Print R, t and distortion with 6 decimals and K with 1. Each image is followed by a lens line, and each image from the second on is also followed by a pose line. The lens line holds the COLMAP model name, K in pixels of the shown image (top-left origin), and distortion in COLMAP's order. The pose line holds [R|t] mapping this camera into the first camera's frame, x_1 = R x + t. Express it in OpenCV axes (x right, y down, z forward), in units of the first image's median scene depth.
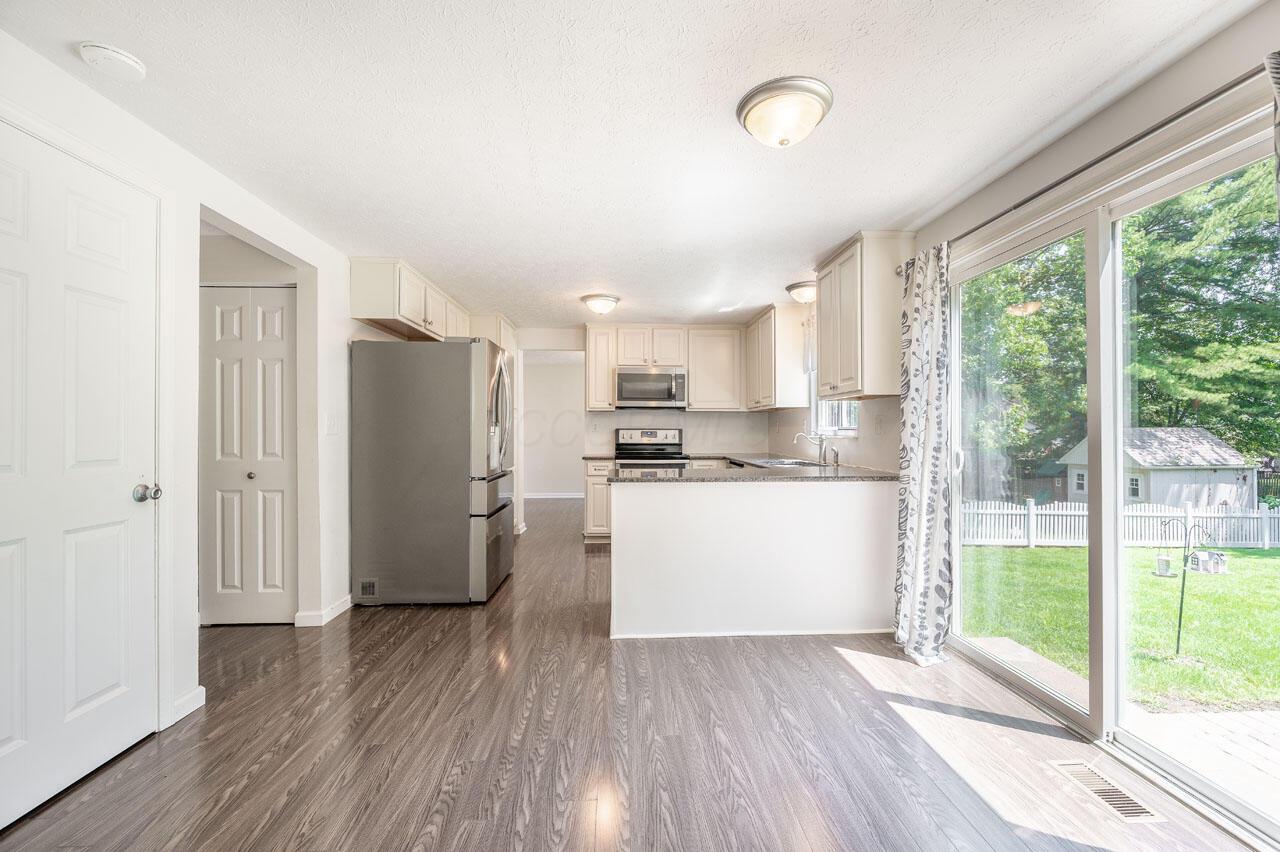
lens RADIAL K [[528.8, 0, 631.4], [0, 528.8, 434.0], [0, 0, 1]] dist [-0.009027, 0.000324]
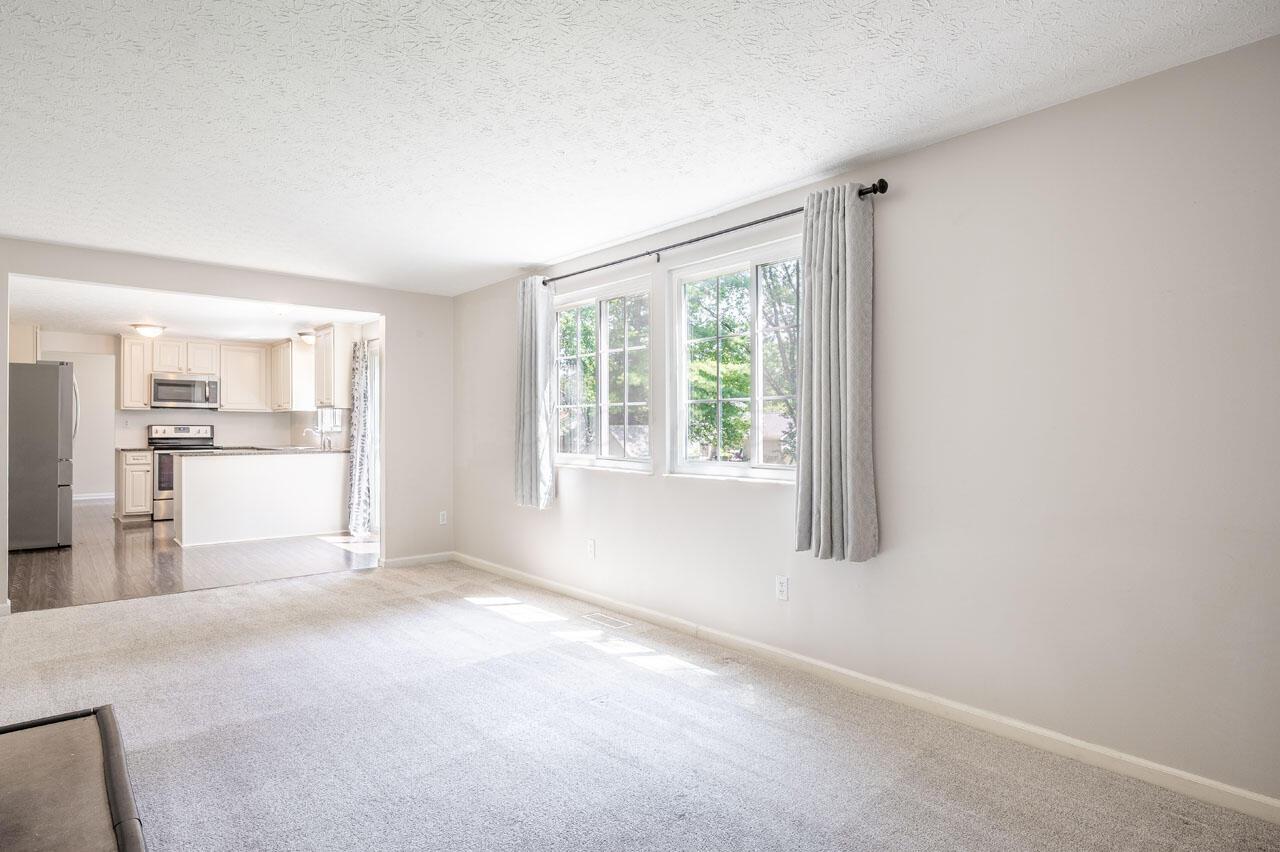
lens RADIAL K [[744.7, 0, 638.9], [0, 744.7, 429.4], [0, 0, 1]] dist [-0.006465, -0.002189]
pose [[0.790647, 0.000188, 0.612273, -0.224147], [0.001464, 0.999997, -0.002199, 0.006141], [-0.612271, 0.002635, 0.790644, -1.198559]]
